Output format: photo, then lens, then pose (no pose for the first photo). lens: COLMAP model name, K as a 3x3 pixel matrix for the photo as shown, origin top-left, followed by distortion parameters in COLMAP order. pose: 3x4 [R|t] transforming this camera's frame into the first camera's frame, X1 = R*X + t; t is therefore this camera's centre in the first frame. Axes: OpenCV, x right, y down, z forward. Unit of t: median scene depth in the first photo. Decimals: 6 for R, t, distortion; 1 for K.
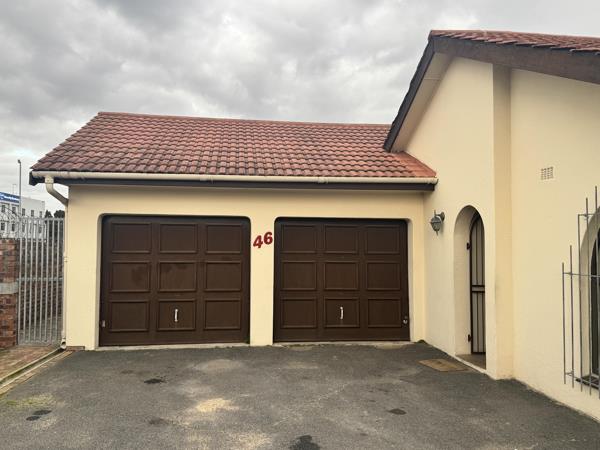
lens RADIAL K [[484.9, 0, 298.9], [0, 484.9, 229.2], [0, 0, 1]] dist [0.094297, -0.134197]
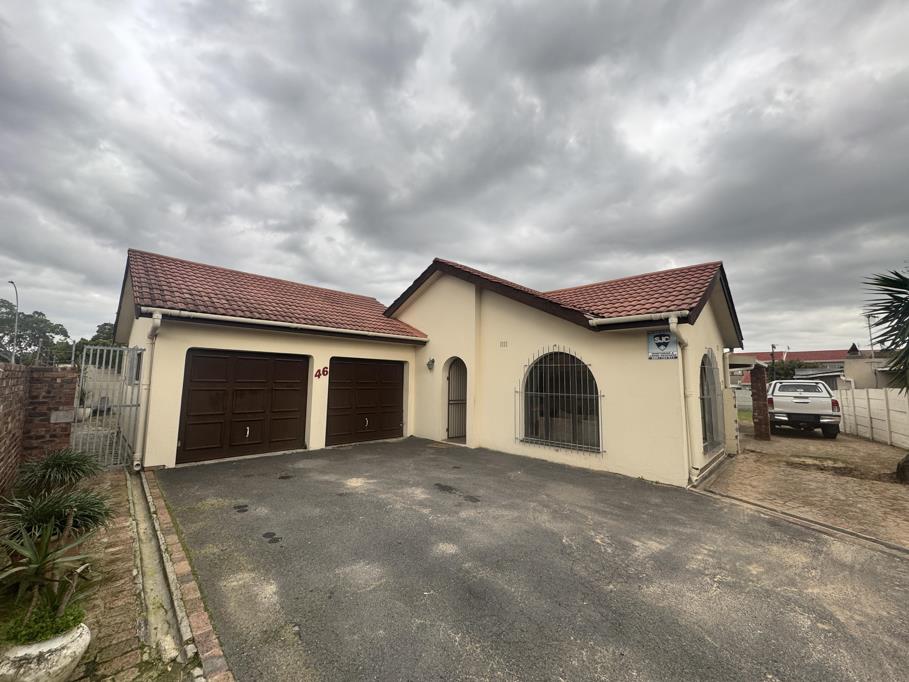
lens RADIAL K [[361.9, 0, 454.5], [0, 361.9, 341.0], [0, 0, 1]] dist [-0.000548, -0.000361]
pose [[0.783123, 0.073101, 0.617555, -0.428965], [-0.034046, 0.996617, -0.074796, -0.003717], [-0.620934, 0.037549, 0.782963, -0.058984]]
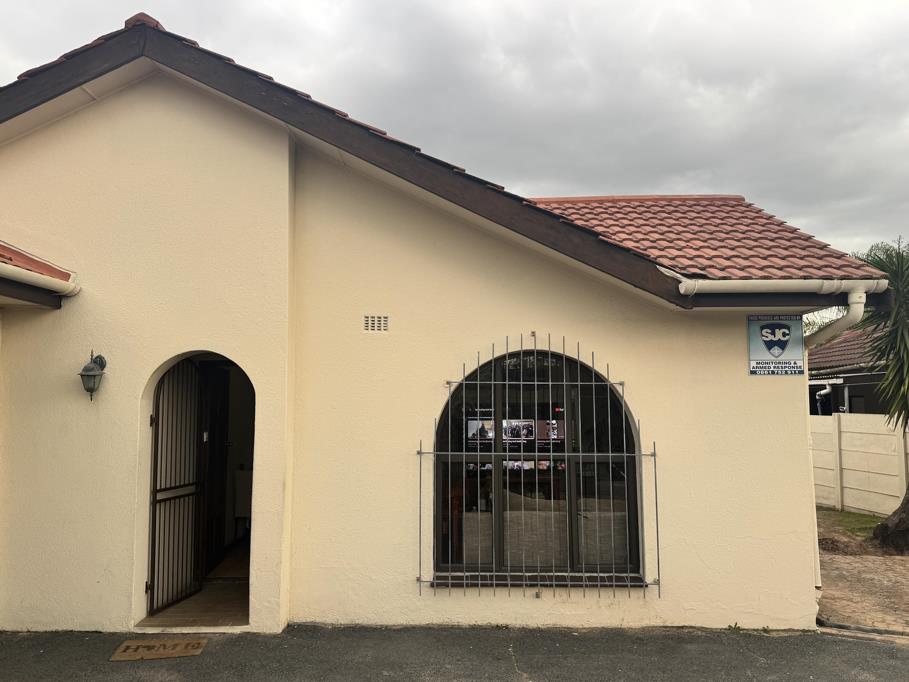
lens RADIAL K [[734.6, 0, 452.9], [0, 734.6, 347.4], [0, 0, 1]] dist [0.094297, -0.134197]
pose [[0.134512, 0.064009, 0.988842, -0.412759], [-0.034719, 0.997603, -0.059853, -0.008570], [-0.990303, -0.026281, 0.136412, 0.501679]]
